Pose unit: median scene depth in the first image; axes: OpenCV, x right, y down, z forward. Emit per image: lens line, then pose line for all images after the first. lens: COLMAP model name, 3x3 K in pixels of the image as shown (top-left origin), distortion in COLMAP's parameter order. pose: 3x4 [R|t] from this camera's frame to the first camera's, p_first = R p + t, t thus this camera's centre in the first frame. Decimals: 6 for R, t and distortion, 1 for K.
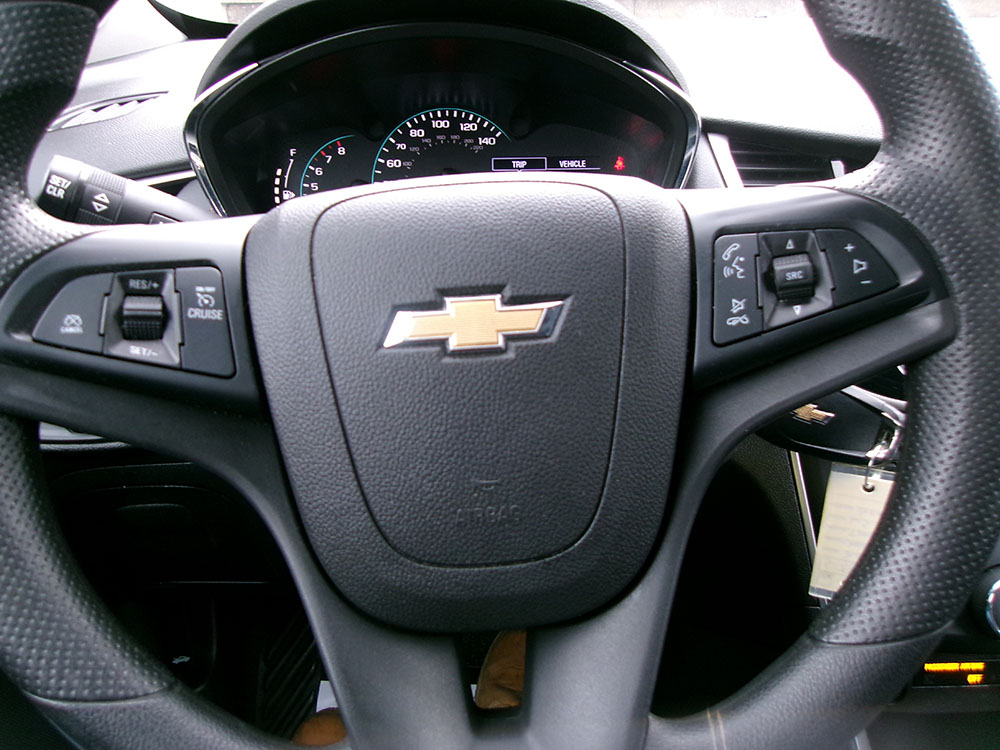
lens RADIAL K [[767.3, 0, 498.6], [0, 767.3, 377.2], [0, 0, 1]] dist [-0.014773, 0.036517]
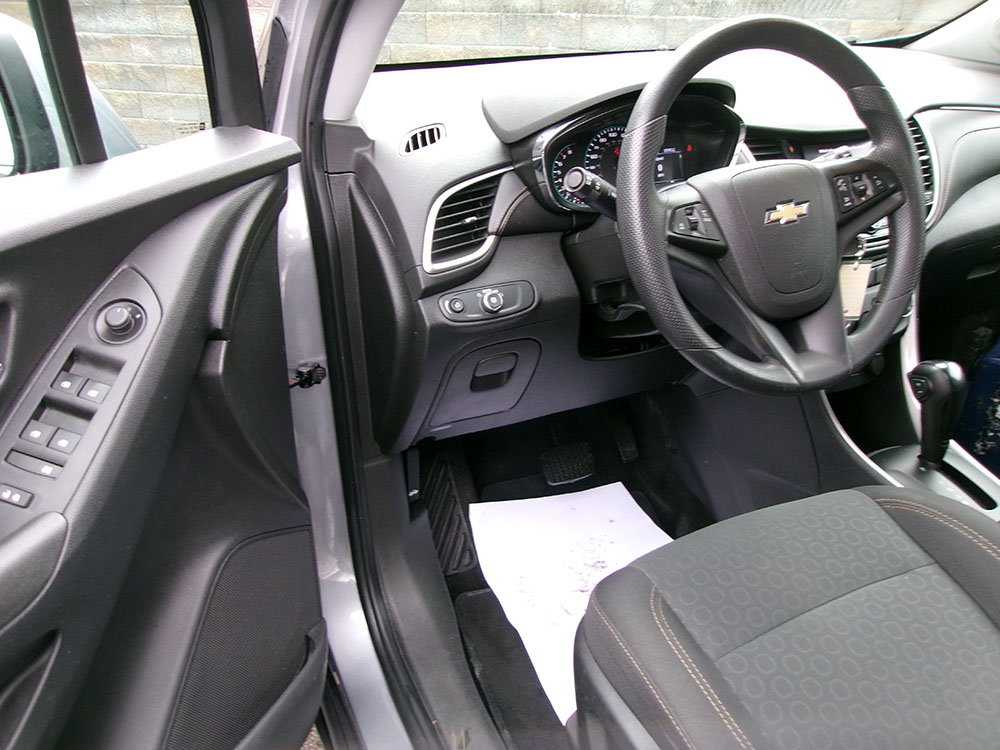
lens RADIAL K [[767.3, 0, 501.0], [0, 767.3, 372.6], [0, 0, 1]] dist [-0.014773, 0.036517]
pose [[0.922578, -0.172047, 0.345326, -2.133429], [0.156728, 0.985012, 0.072030, 0.150959], [-0.352542, -0.012331, 0.935715, -1.385991]]
